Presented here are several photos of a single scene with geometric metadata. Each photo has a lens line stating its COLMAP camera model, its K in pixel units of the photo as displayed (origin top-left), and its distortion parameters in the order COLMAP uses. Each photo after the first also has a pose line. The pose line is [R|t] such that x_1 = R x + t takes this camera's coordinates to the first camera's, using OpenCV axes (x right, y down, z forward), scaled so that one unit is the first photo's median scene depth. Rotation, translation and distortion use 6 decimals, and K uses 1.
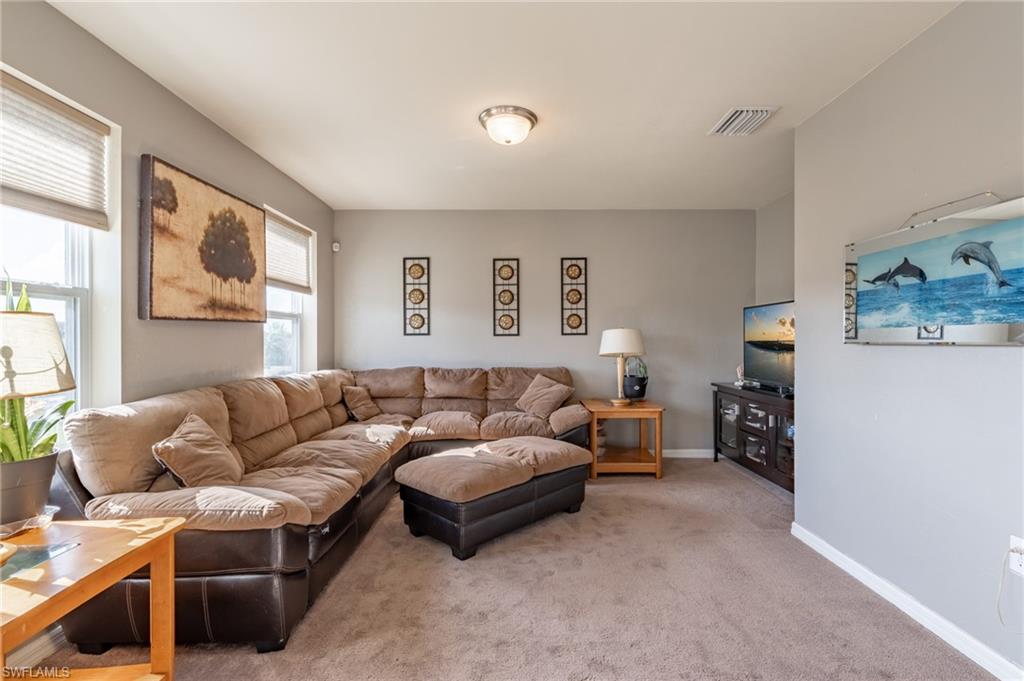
lens RADIAL K [[481.2, 0, 524.0], [0, 481.2, 341.8], [0, 0, 1]] dist [-0.000210, -0.000404]
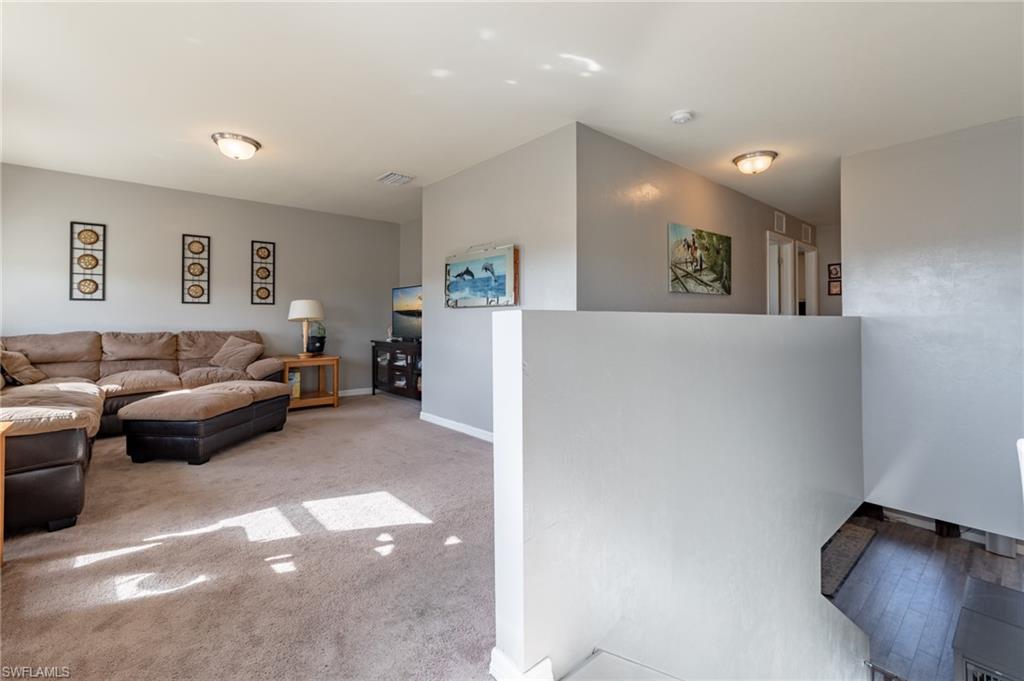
lens RADIAL K [[448.3, 0, 511.3], [0, 448.3, 317.7], [0, 0, 1]] dist [0.001366, 0.000290]
pose [[0.762943, 0.006414, 0.646434, -0.165180], [0.000057, 0.999950, -0.009989, 0.034353], [-0.646465, 0.007658, 0.762905, -0.308468]]
